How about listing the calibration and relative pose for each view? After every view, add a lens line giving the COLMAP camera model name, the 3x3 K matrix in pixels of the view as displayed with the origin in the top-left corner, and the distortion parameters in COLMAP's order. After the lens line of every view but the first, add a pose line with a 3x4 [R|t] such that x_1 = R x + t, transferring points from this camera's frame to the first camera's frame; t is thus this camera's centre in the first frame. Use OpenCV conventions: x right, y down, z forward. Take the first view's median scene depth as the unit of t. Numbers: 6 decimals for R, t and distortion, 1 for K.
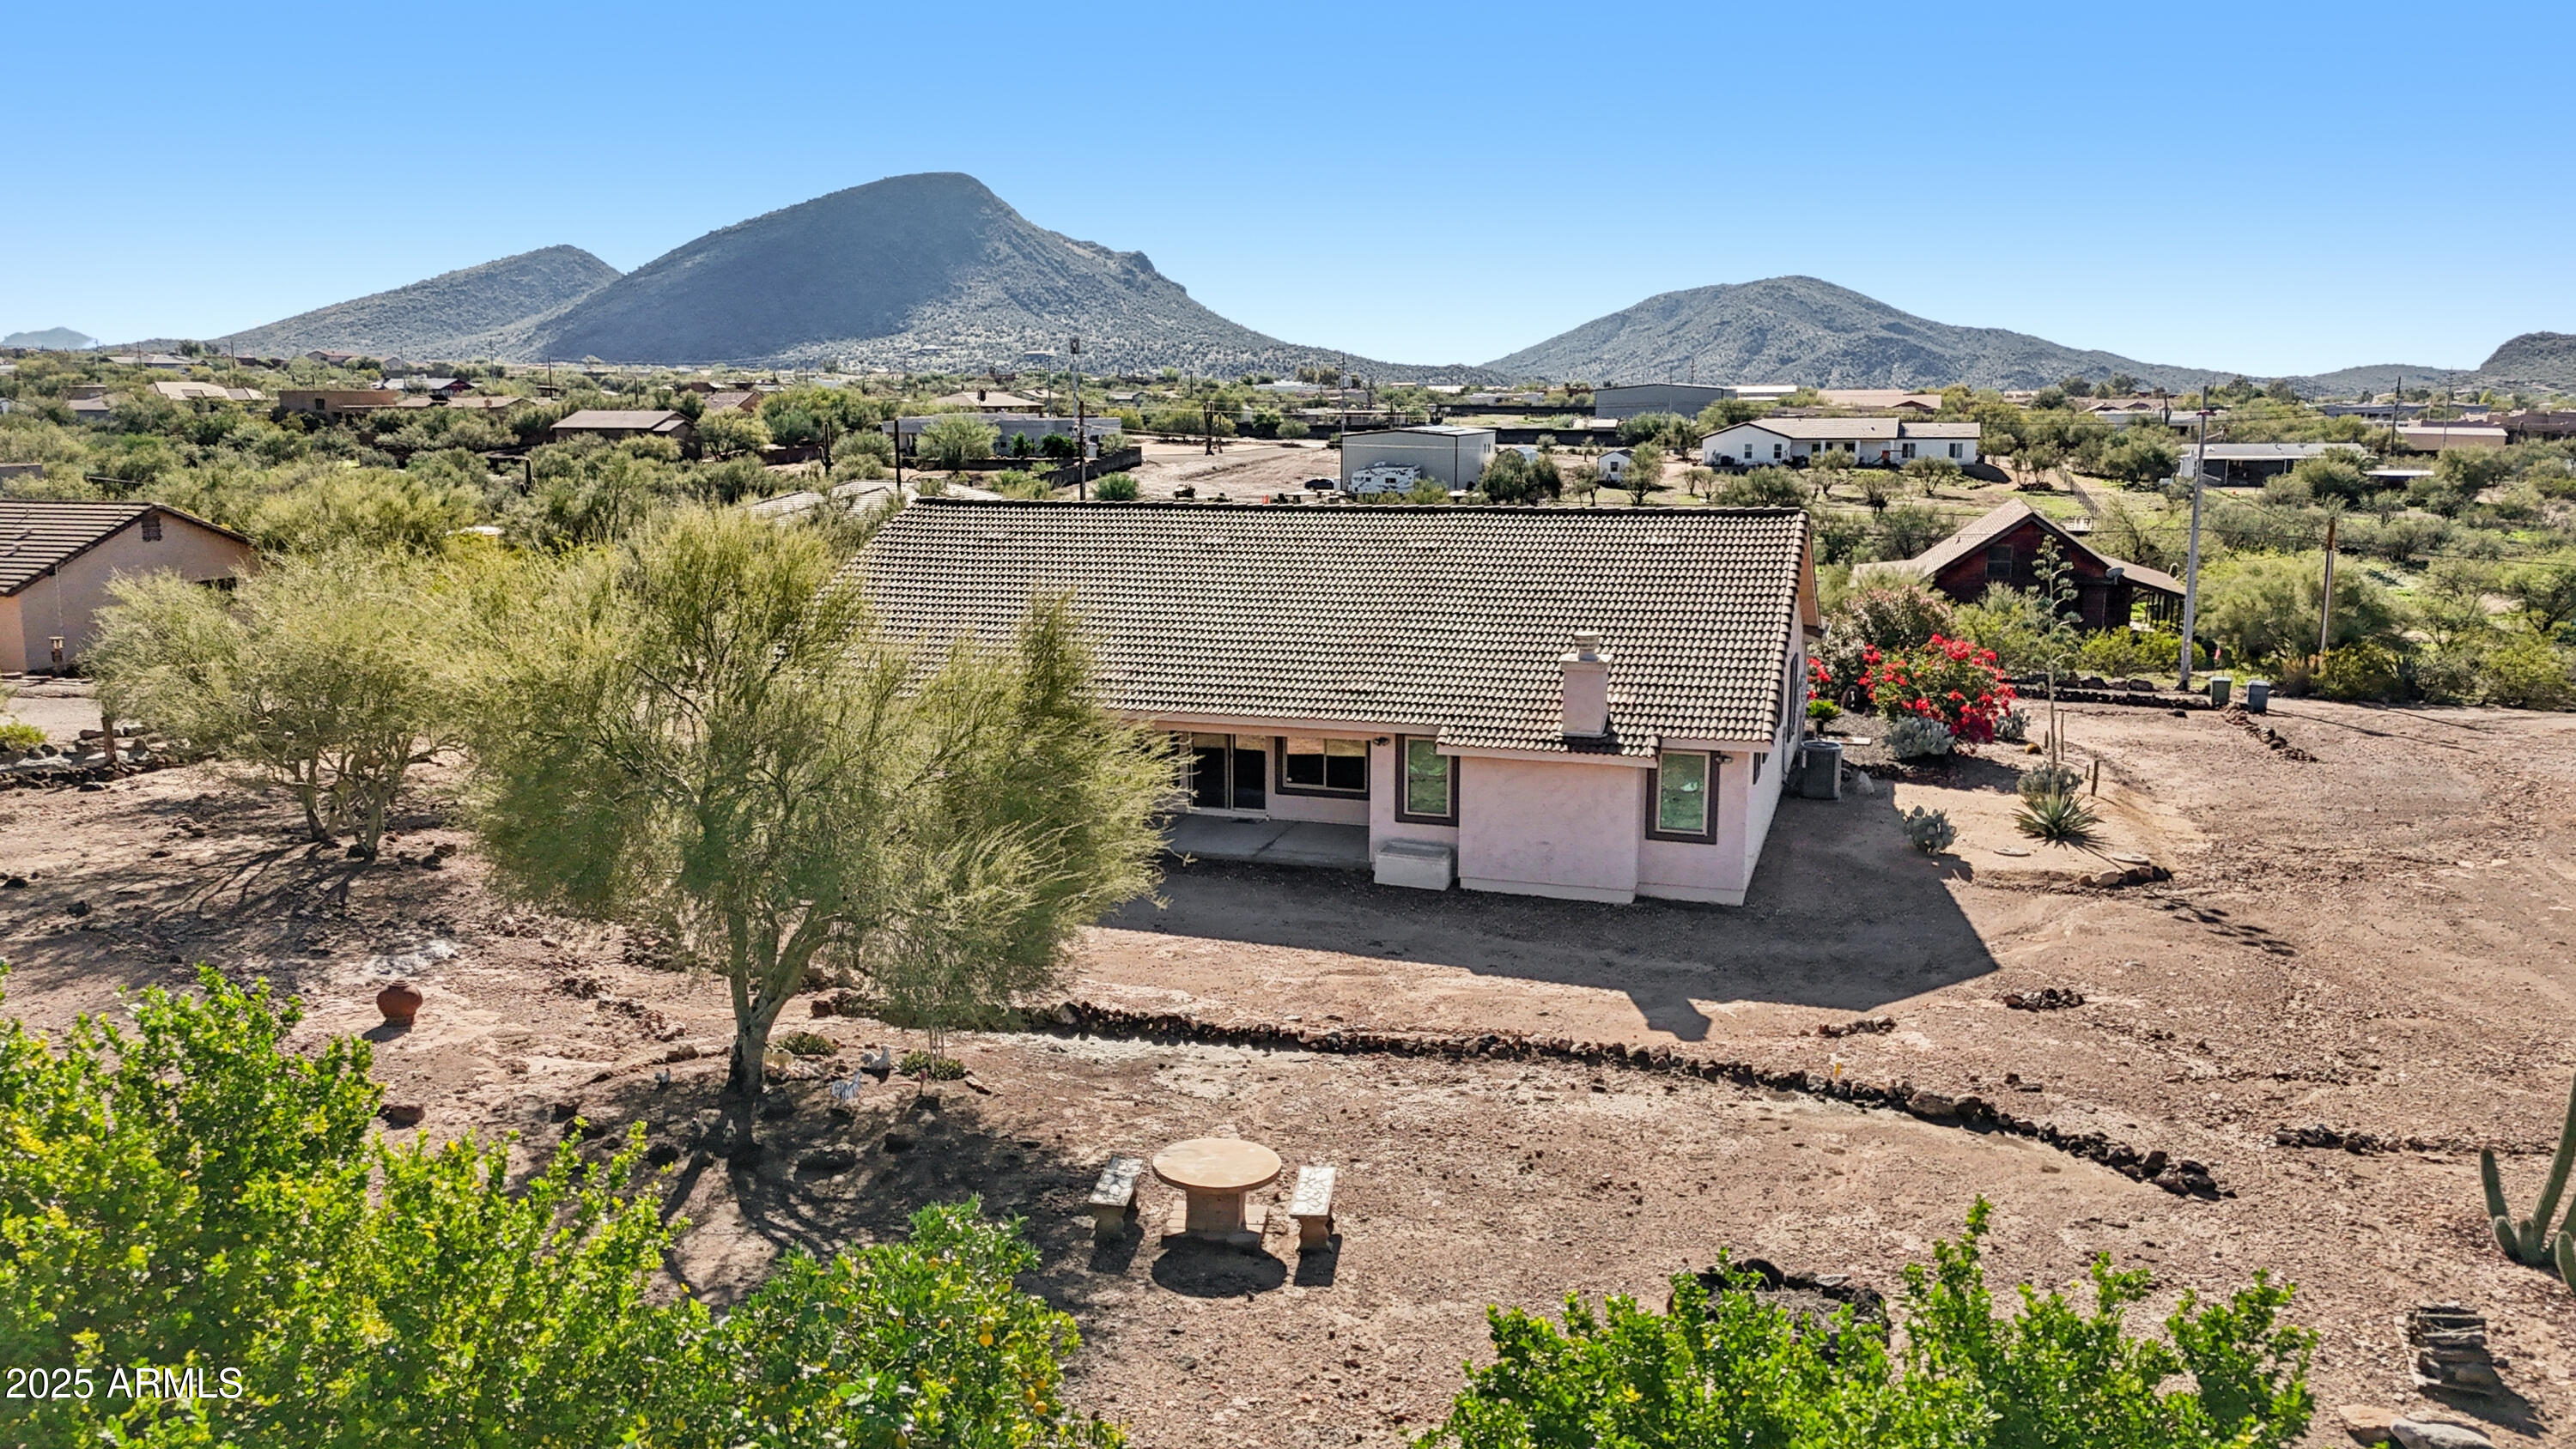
lens RADIAL K [[1908.6, 0, 1279.9], [0, 1908.6, 733.0], [0, 0, 1]] dist [0.086369, -0.090216]
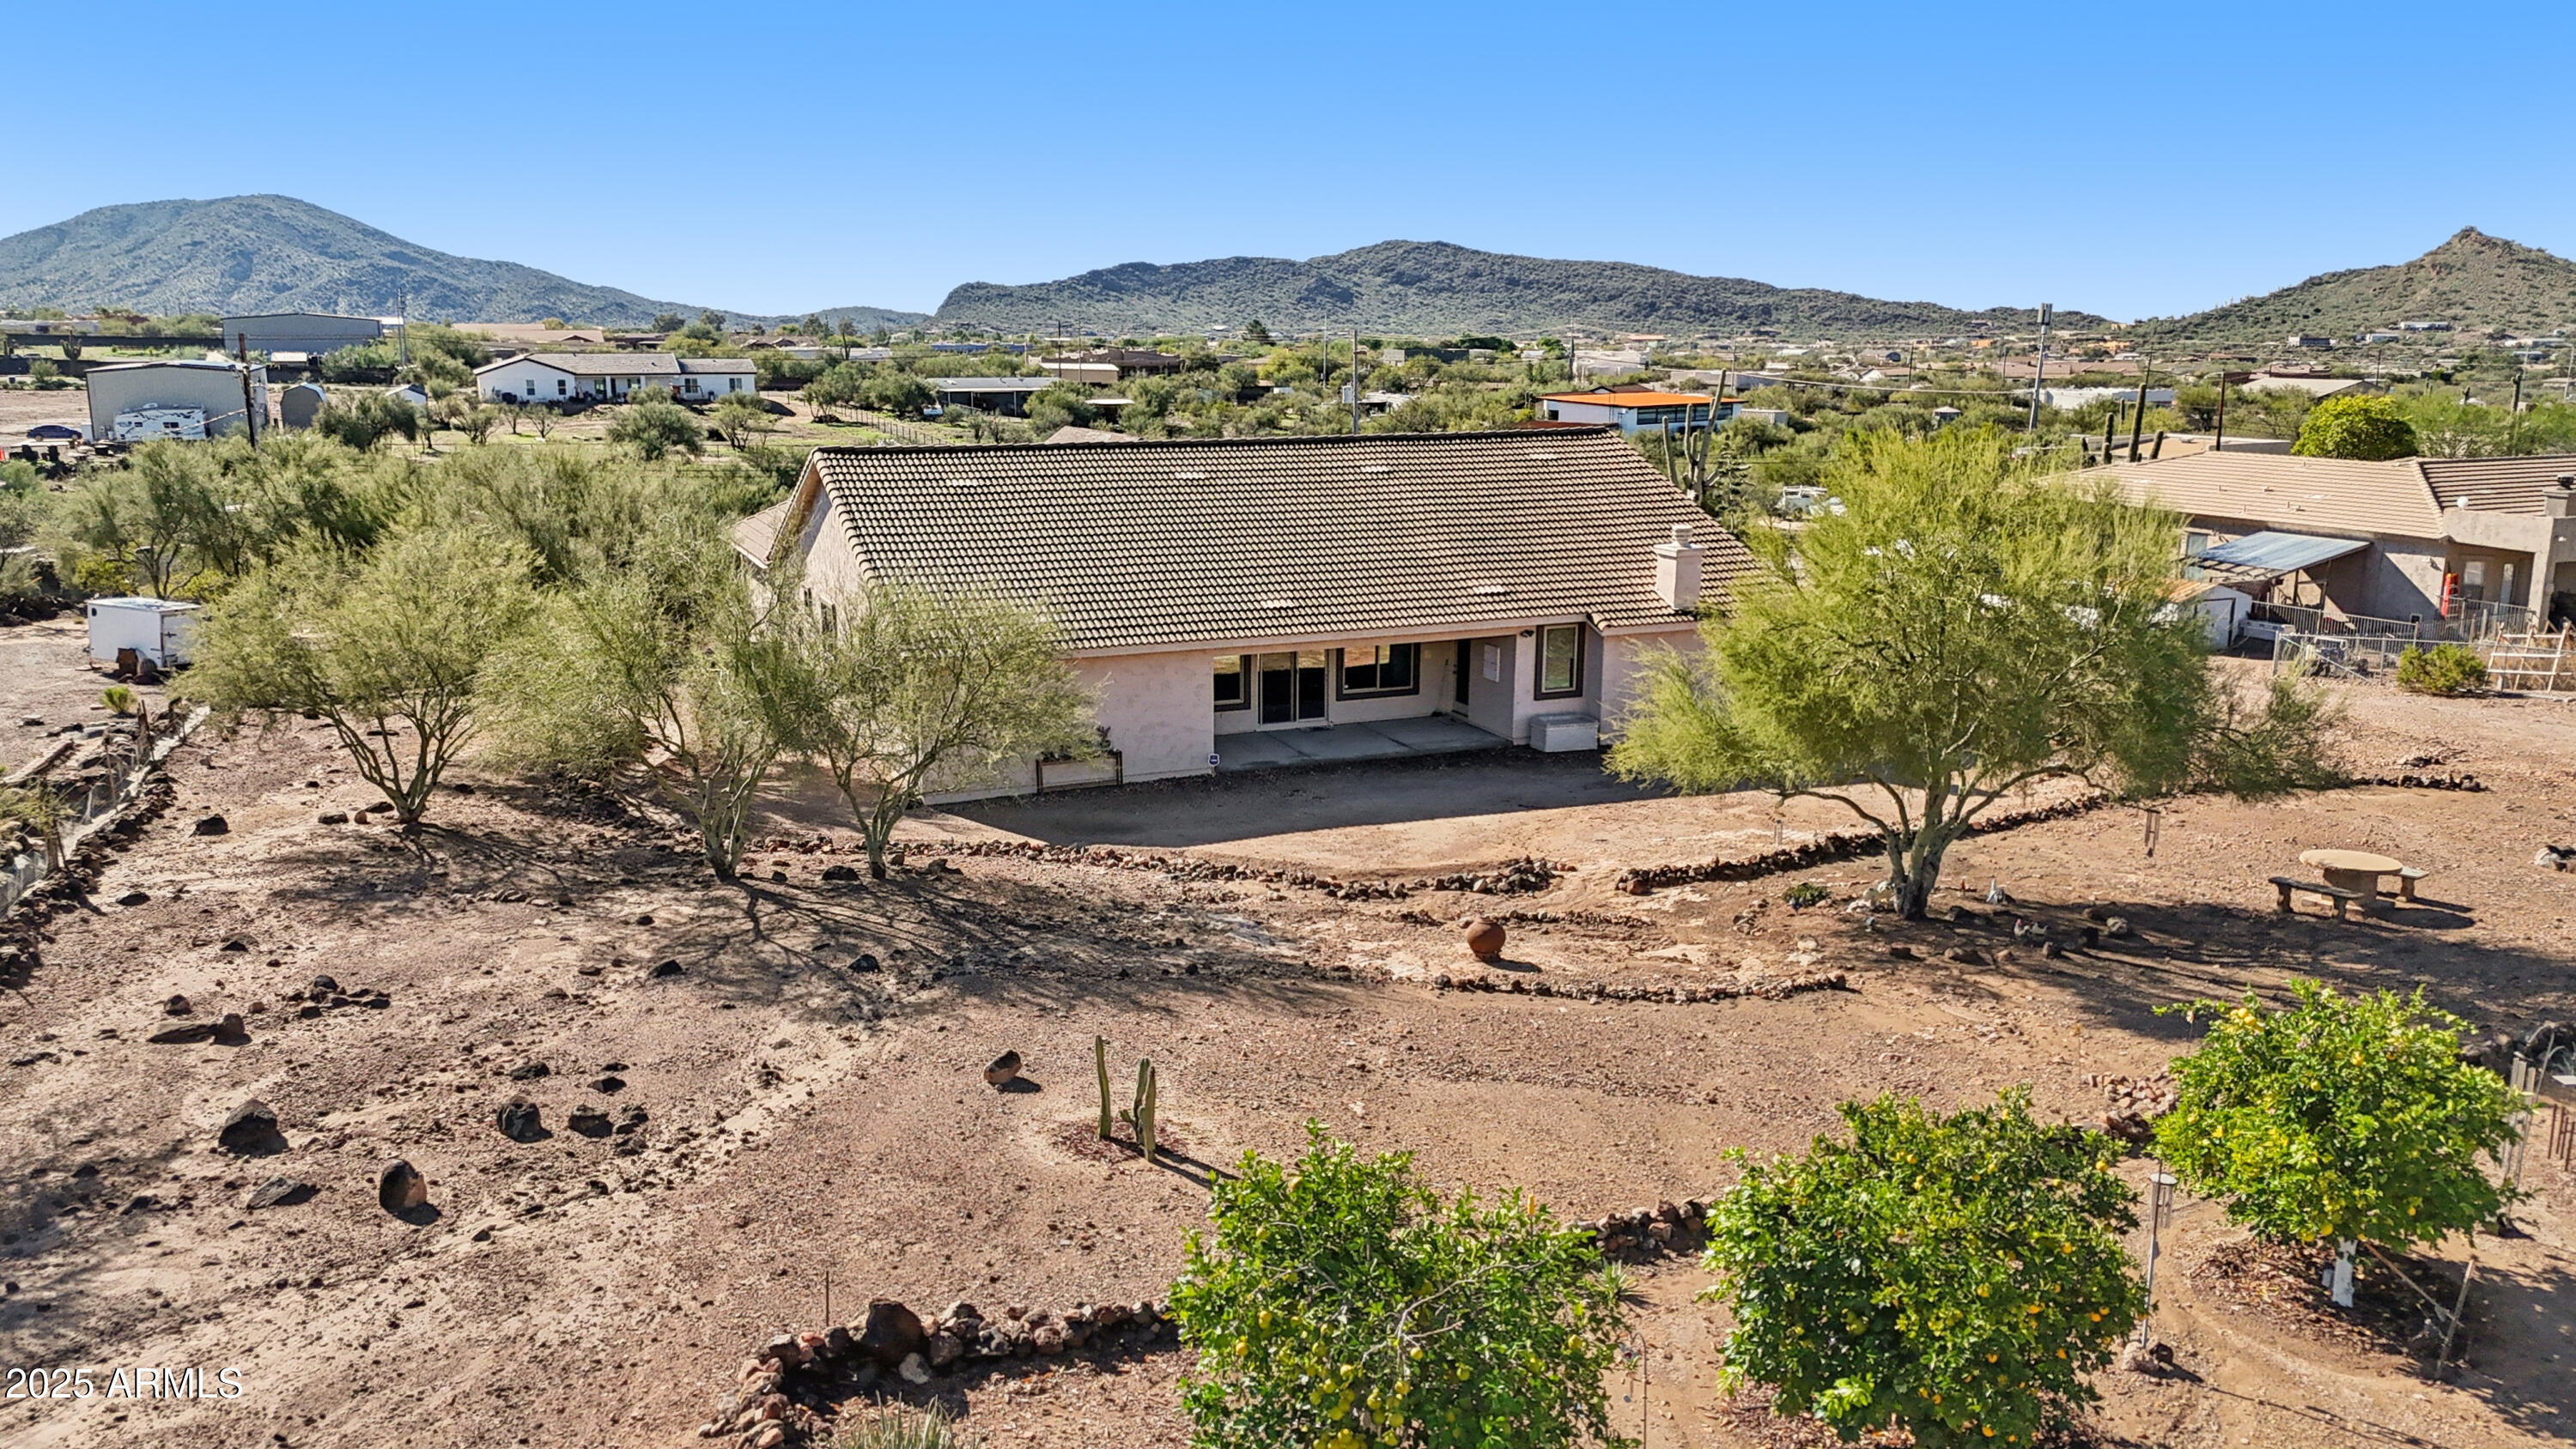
lens RADIAL K [[1888.1, 0, 1280.1], [0, 1888.1, 729.0], [0, 0, 1]] dist [0.082251, -0.081285]
pose [[0.743986, -0.134993, 0.654417, -0.155161], [0.113425, 0.990681, 0.075409, -0.007939], [-0.658498, 0.018124, 0.752364, 0.041256]]
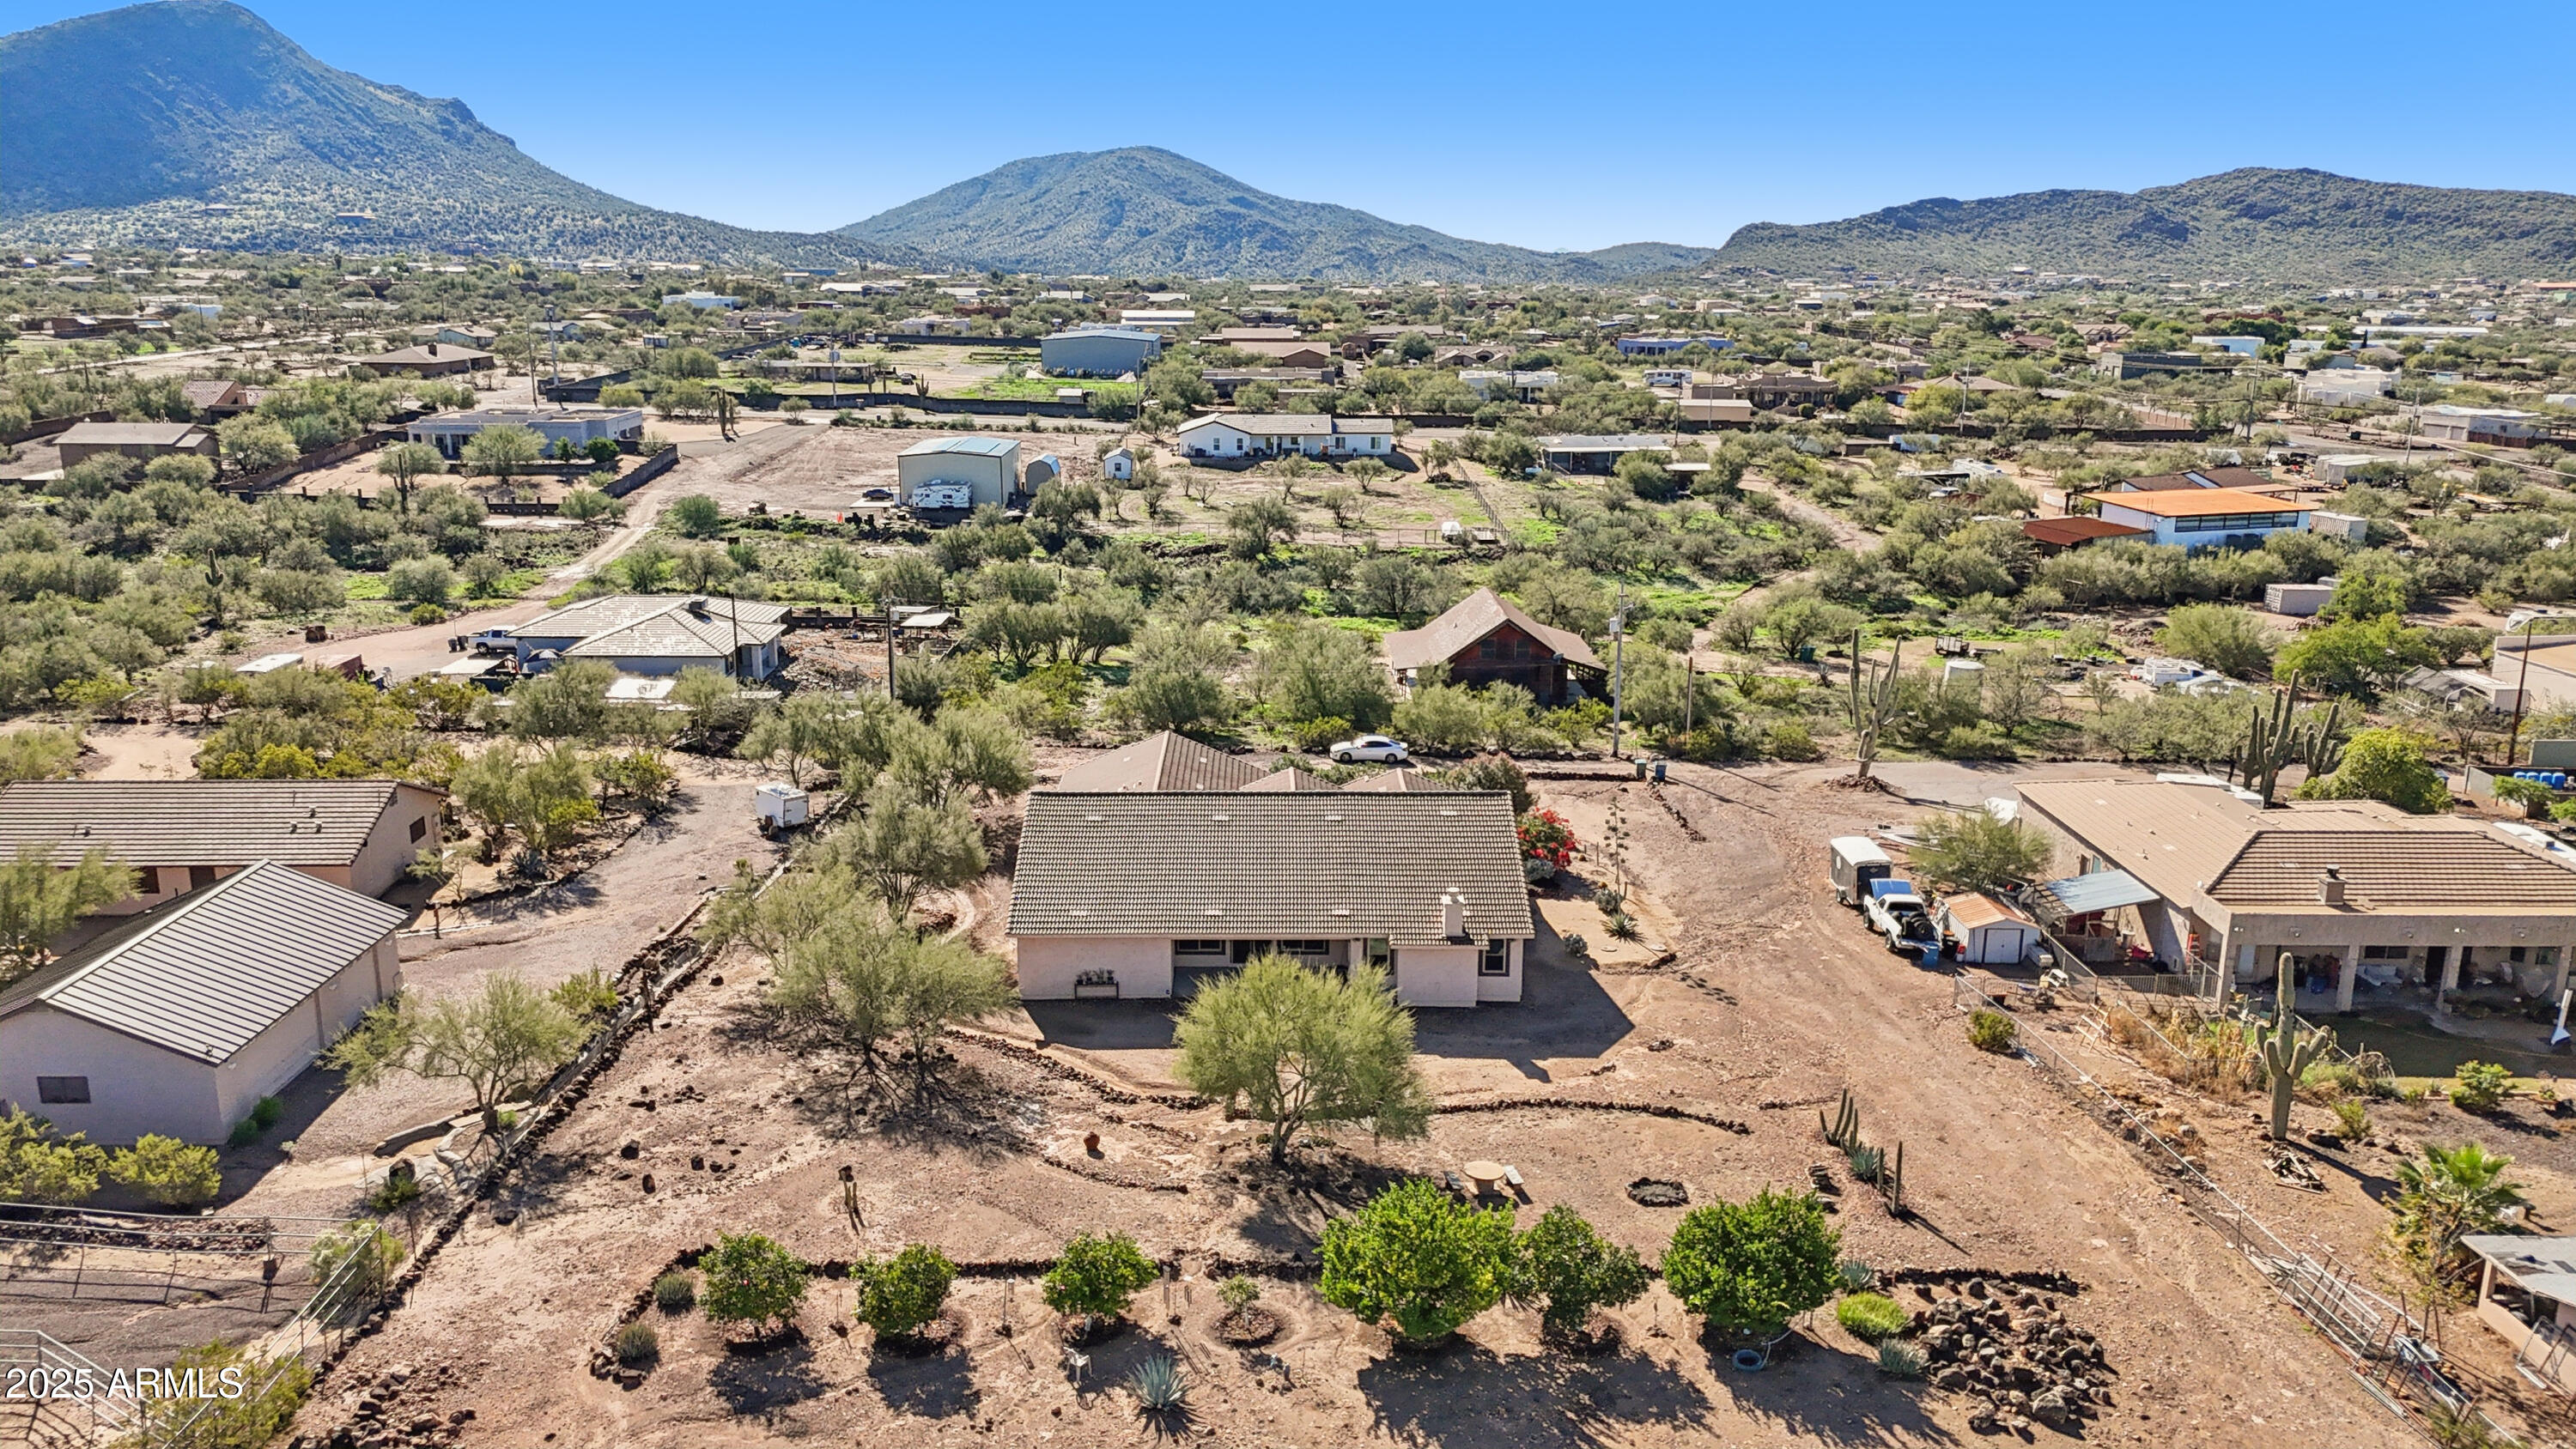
lens RADIAL K [[1888.1, 0, 1280.1], [0, 1888.1, 729.0], [0, 0, 1]] dist [0.082251, -0.081285]
pose [[0.947075, -0.071728, 0.312897, -0.125270], [0.048766, 0.995552, 0.080613, -0.075604], [-0.317288, -0.061088, 0.946360, -0.178609]]
